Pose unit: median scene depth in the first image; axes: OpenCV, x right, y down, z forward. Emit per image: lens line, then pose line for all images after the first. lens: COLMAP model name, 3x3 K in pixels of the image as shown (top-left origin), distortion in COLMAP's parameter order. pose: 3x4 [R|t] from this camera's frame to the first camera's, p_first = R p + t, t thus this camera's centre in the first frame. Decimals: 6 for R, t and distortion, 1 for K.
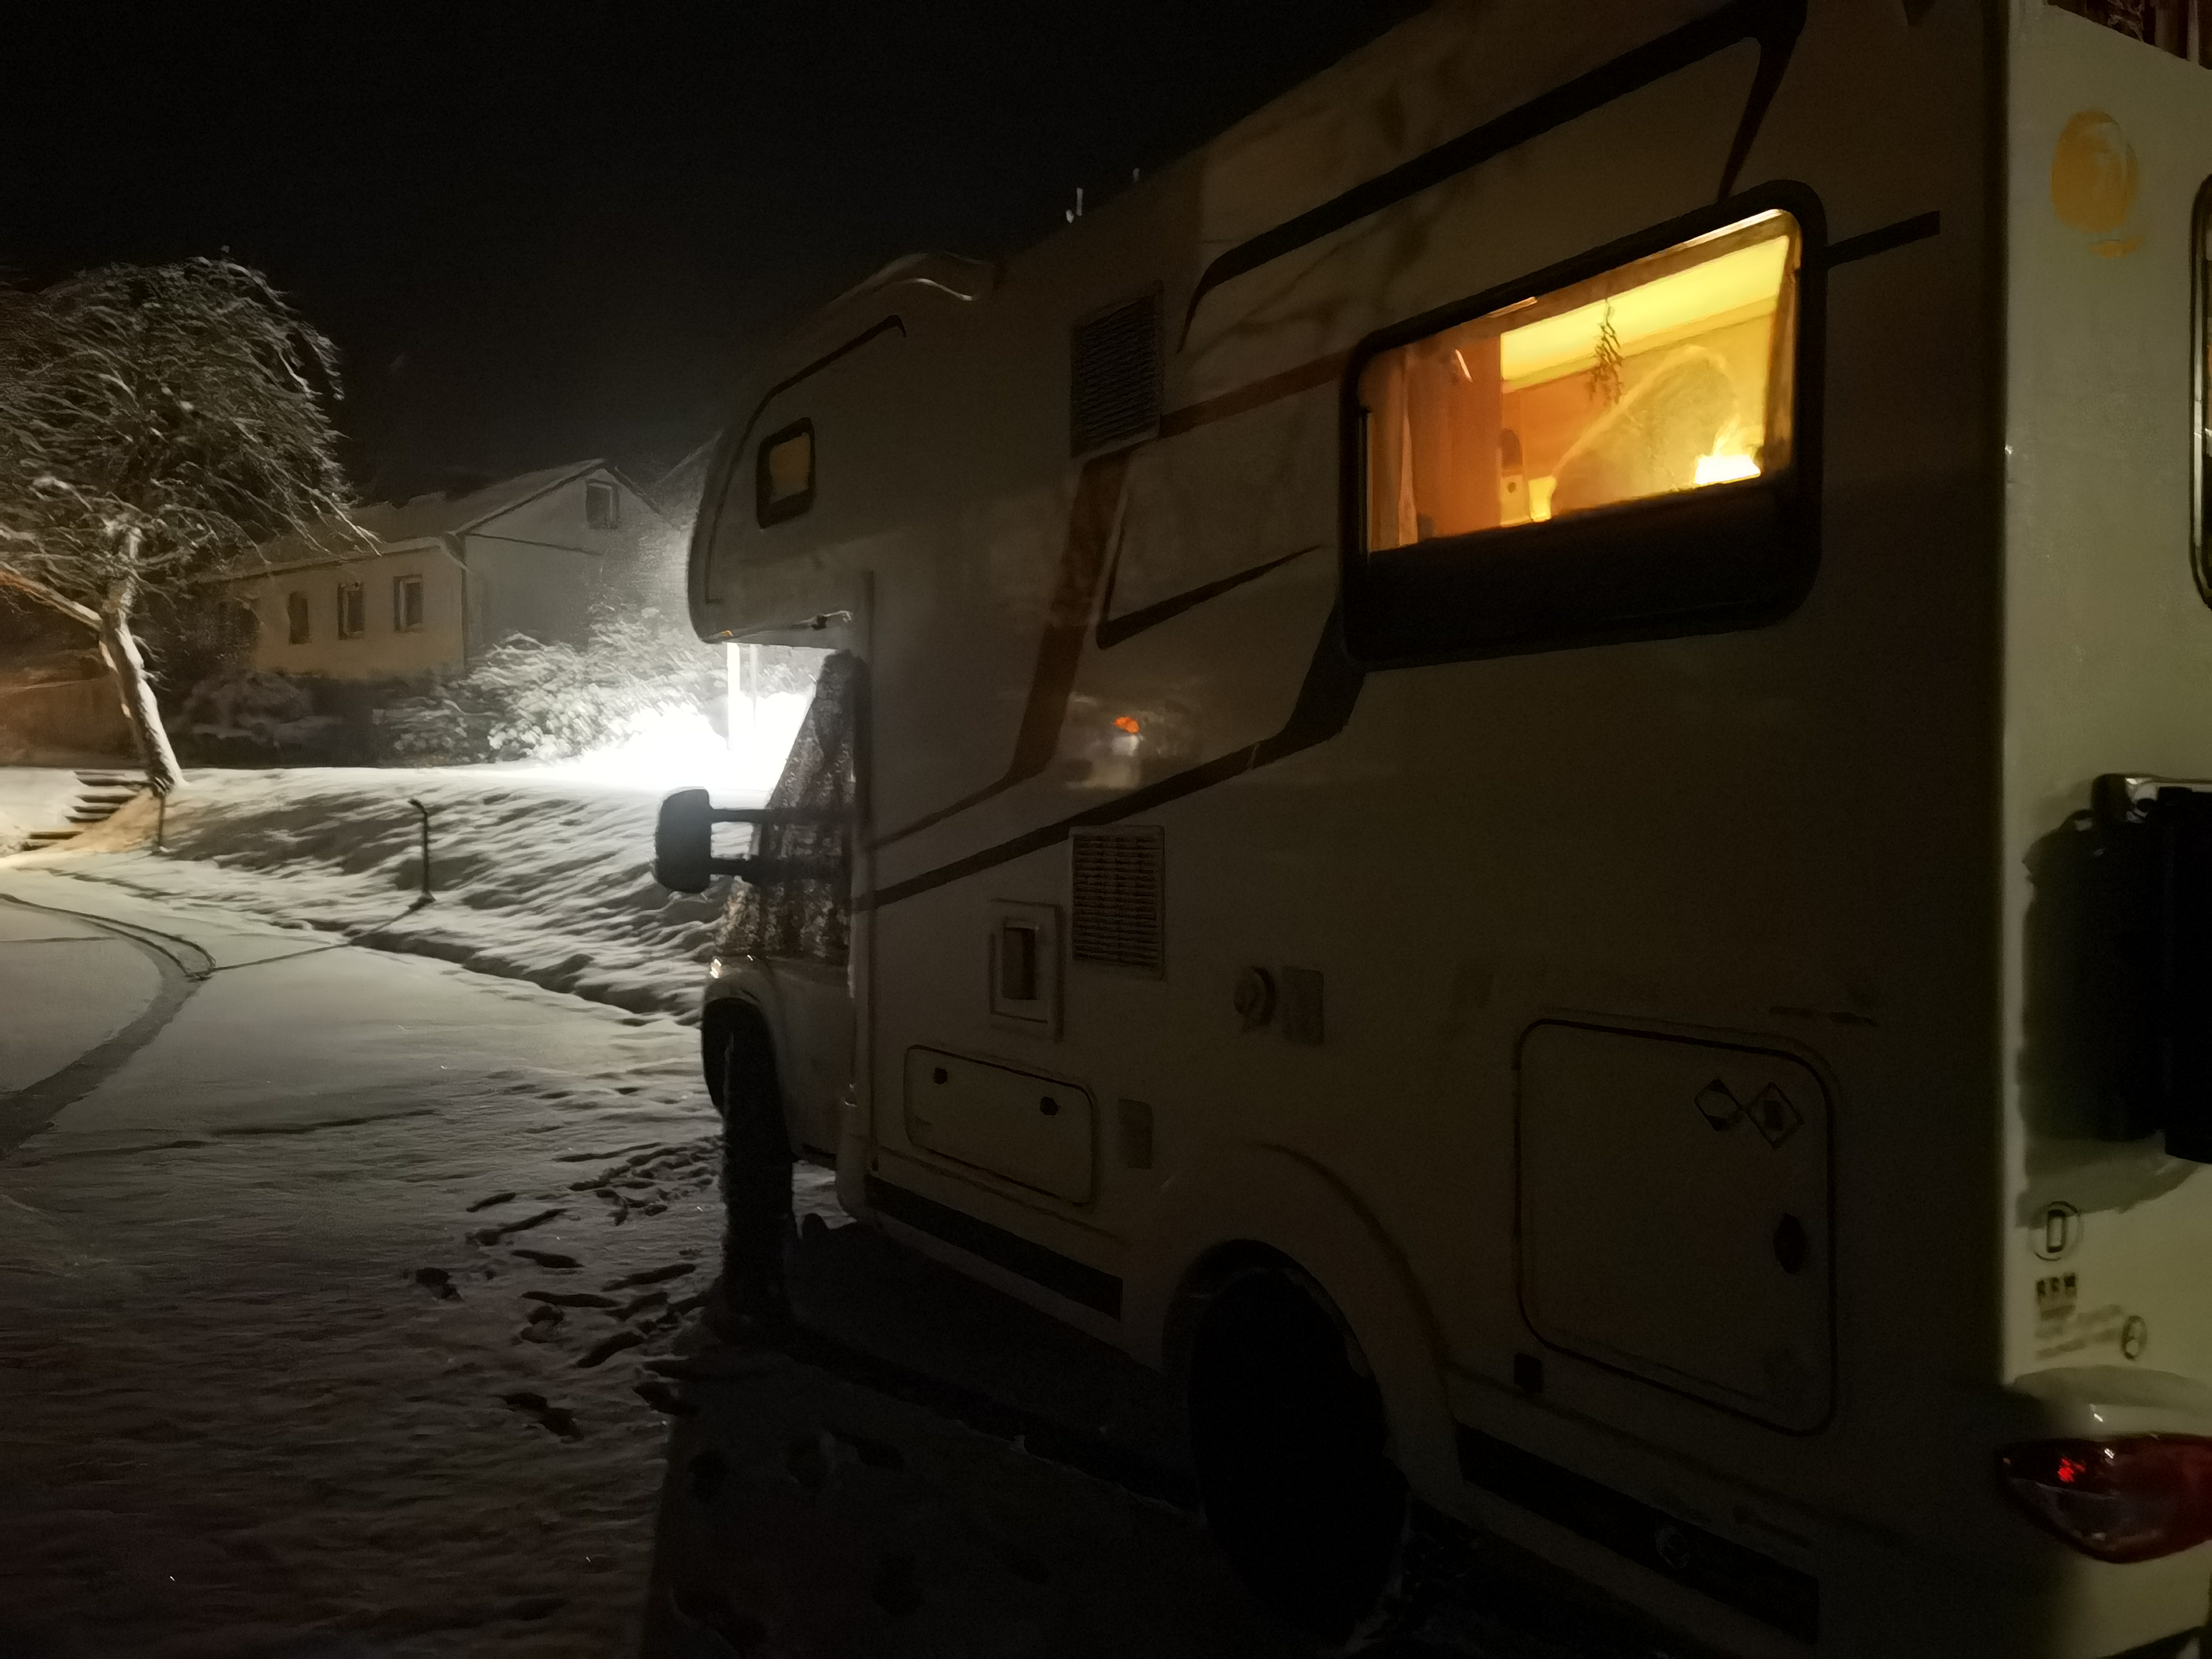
lens RADIAL K [[1740.3, 0, 1103.9], [0, 1740.3, 834.5], [0, 0, 1]] dist [0.078049, -0.009118]
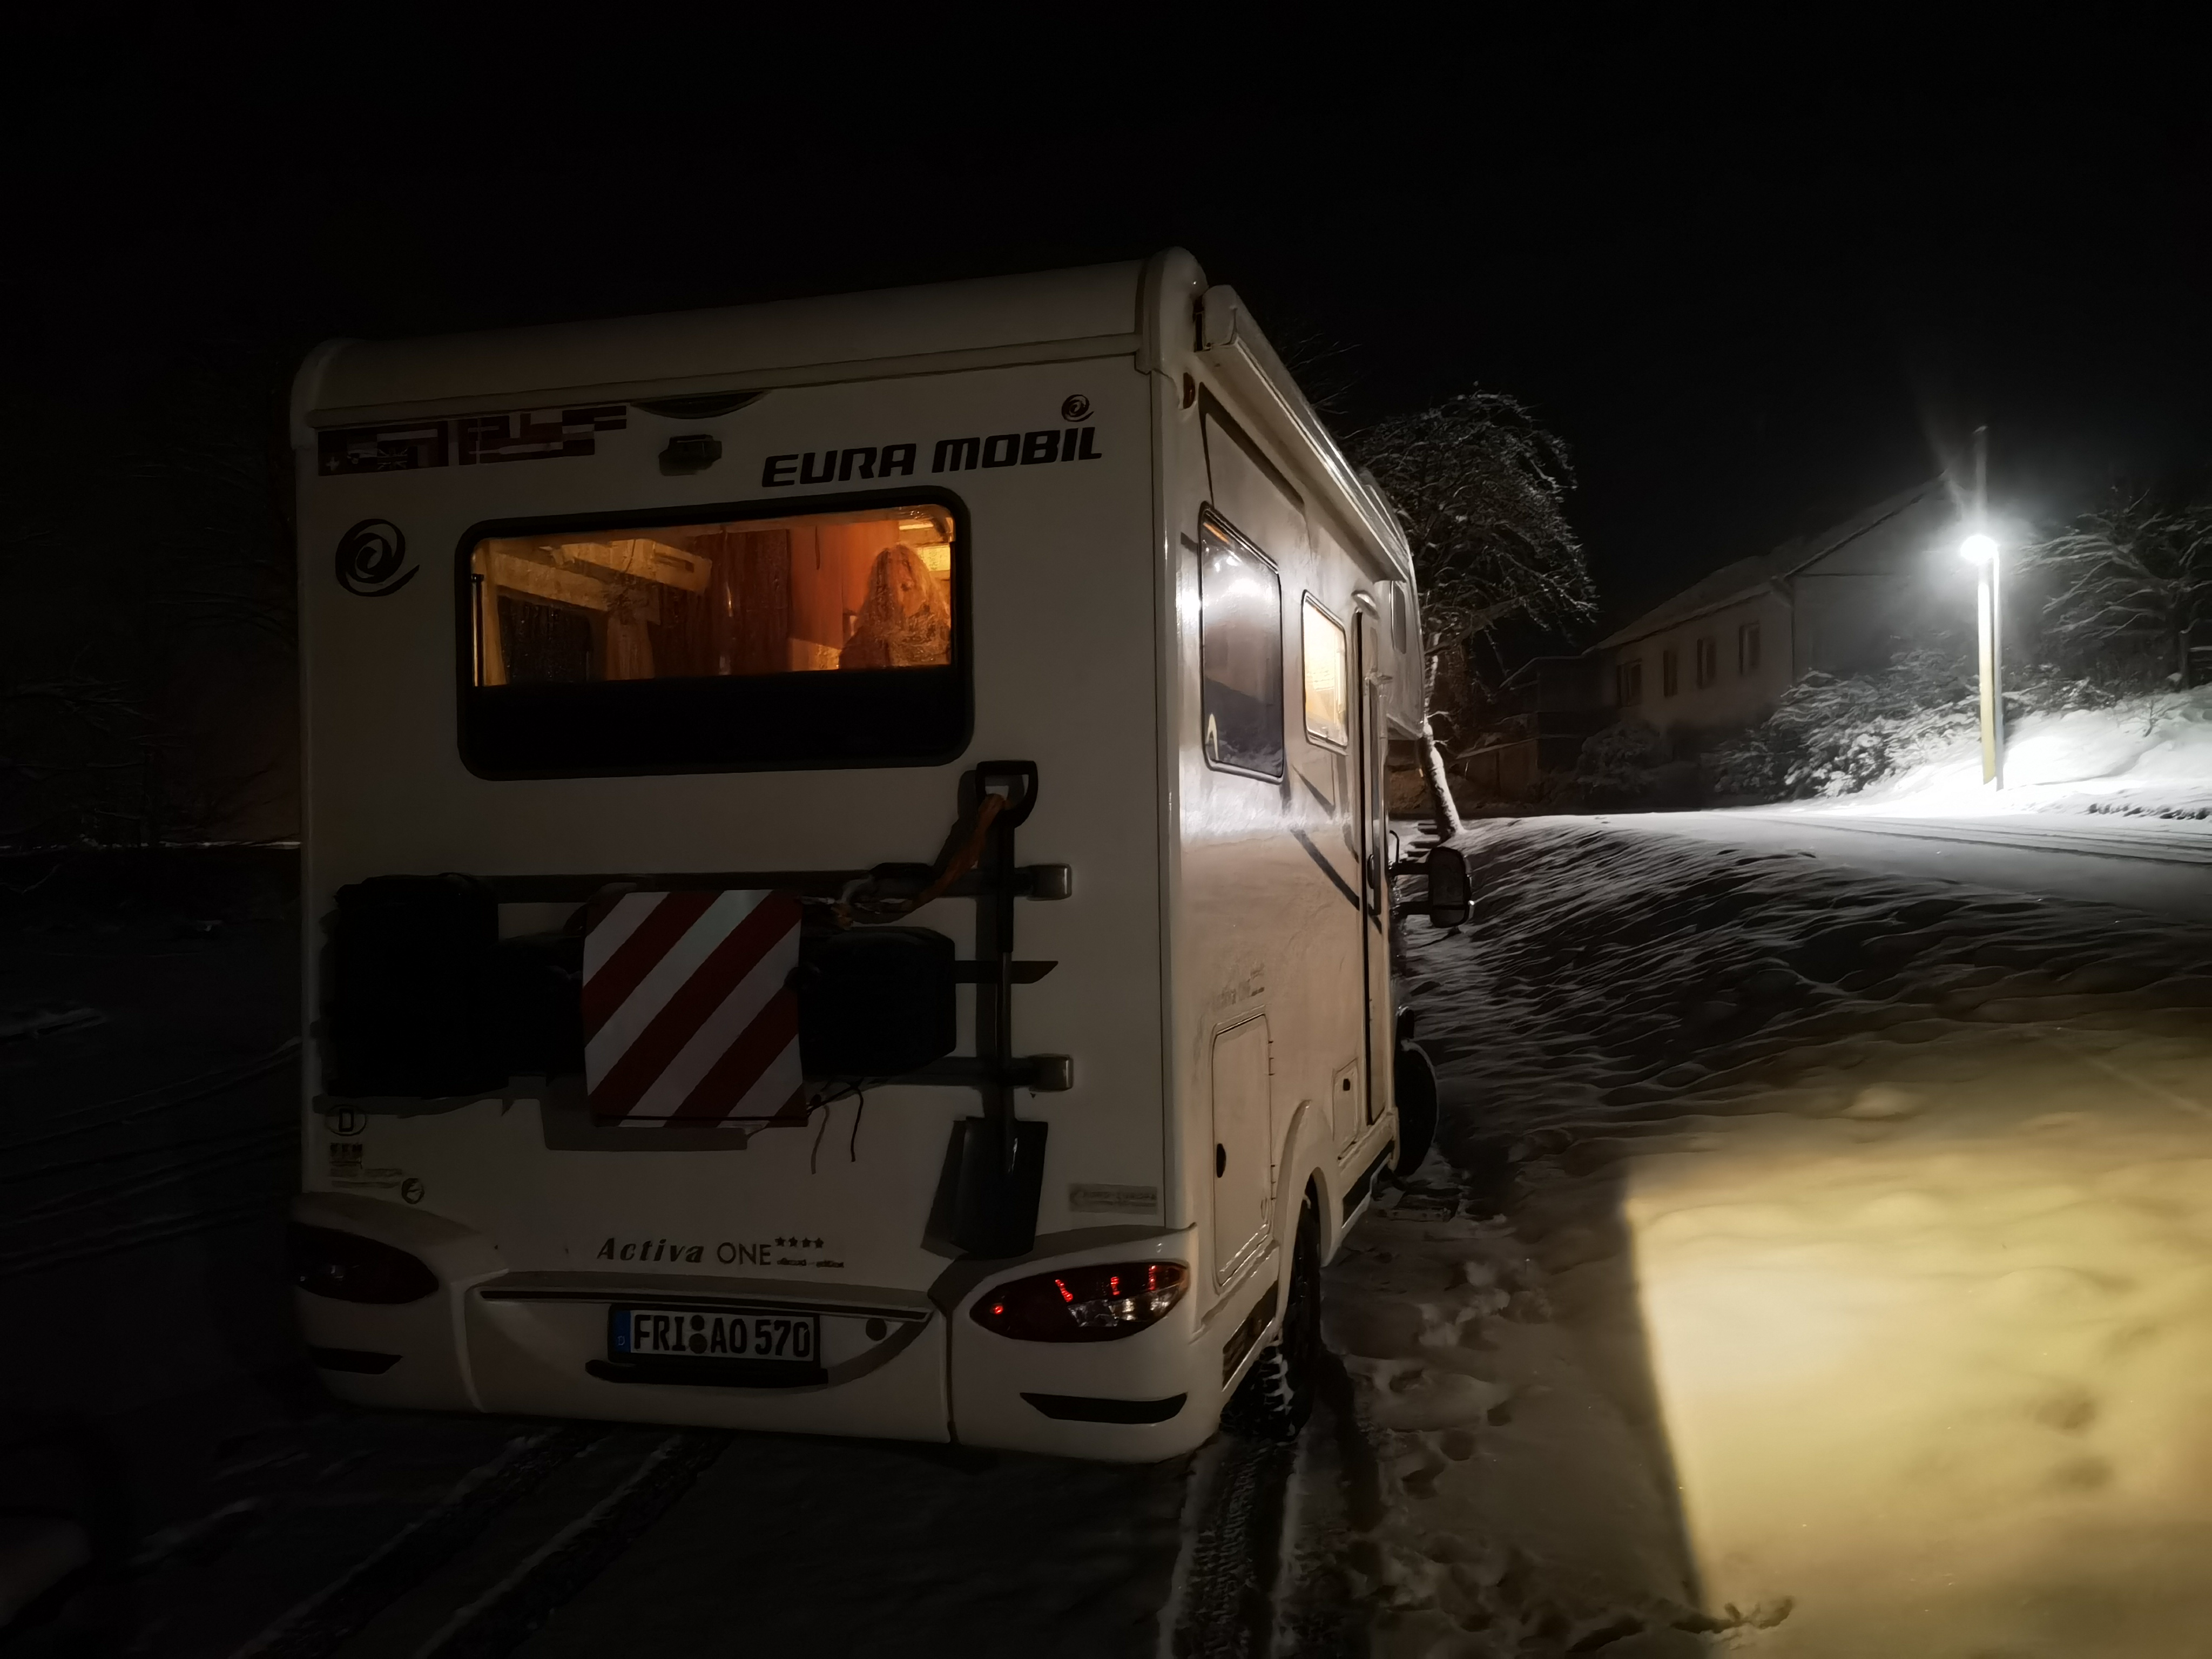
lens RADIAL K [[1740.3, 0, 1101.2], [0, 1740.3, 827.0], [0, 0, 1]] dist [0.078049, -0.009118]
pose [[0.676064, -0.026718, -0.736358, 0.137336], [0.009704, 0.999579, -0.027359, -0.001442], [0.736779, 0.011351, 0.676039, 0.018539]]
